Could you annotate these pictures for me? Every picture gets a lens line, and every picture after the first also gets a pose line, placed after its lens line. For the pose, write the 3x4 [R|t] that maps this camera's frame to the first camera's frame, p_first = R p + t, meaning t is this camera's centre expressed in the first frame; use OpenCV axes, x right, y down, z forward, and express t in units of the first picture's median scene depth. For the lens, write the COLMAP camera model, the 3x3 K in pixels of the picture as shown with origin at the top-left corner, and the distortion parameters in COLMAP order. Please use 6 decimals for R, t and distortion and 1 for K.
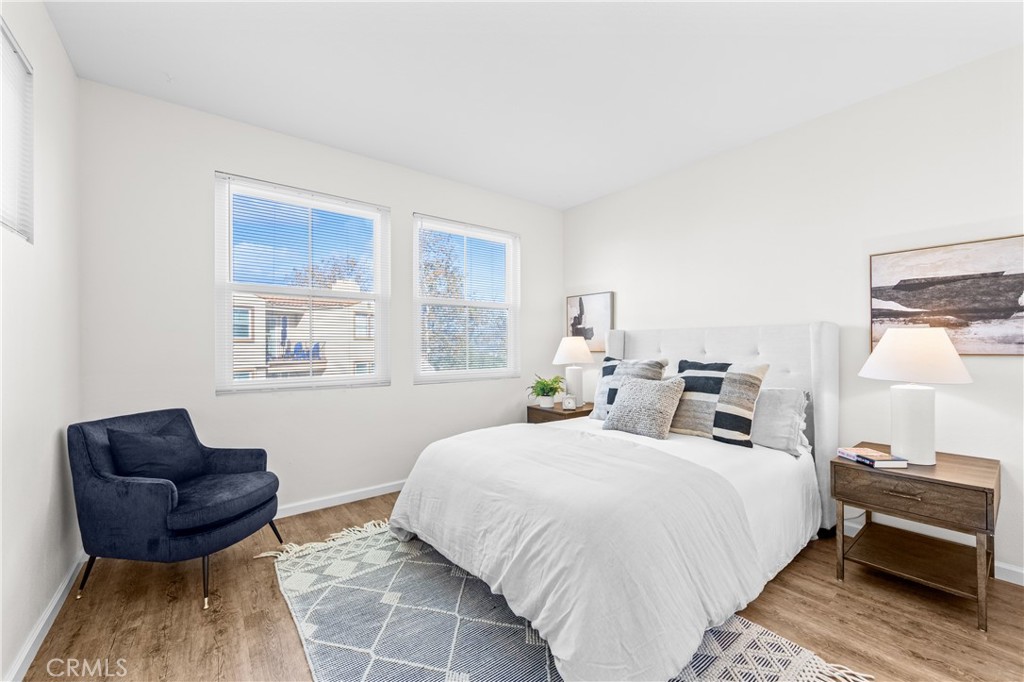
lens RADIAL K [[413.2, 0, 512.0], [0, 413.2, 341.0], [0, 0, 1]] dist [-0.001300, 0.000070]
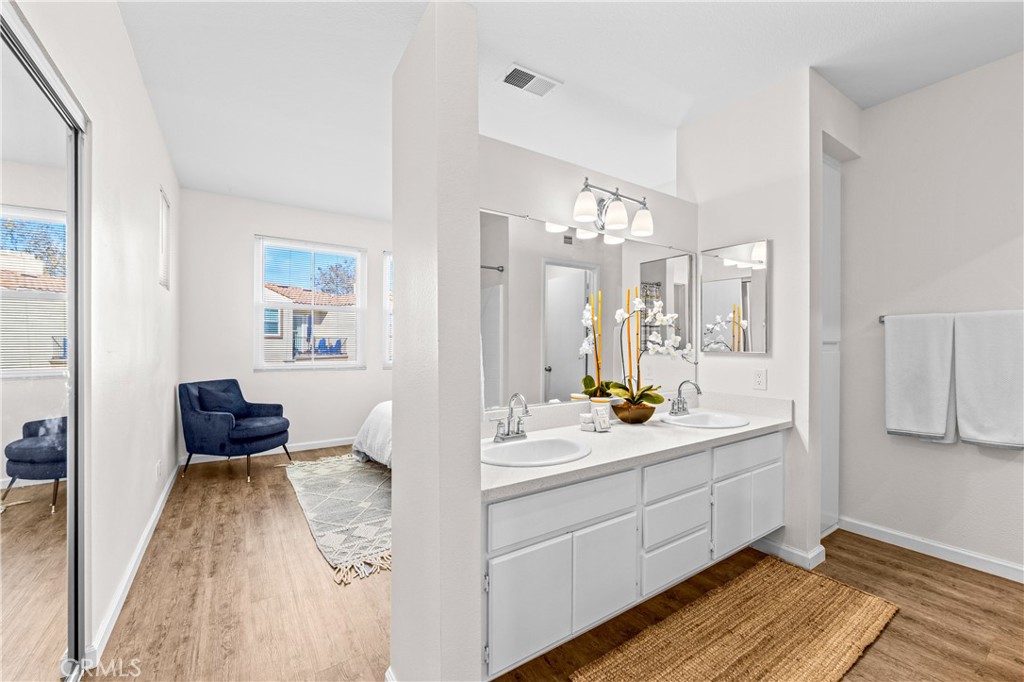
lens RADIAL K [[413.2, 0, 512.0], [0, 413.2, 341.0], [0, 0, 1]] dist [-0.001300, 0.000070]
pose [[0.998433, 0.011916, -0.054668, 0.469495], [-0.011689, 0.999922, 0.004477, -0.015730], [0.054717, -0.003831, 0.998495, -0.689755]]
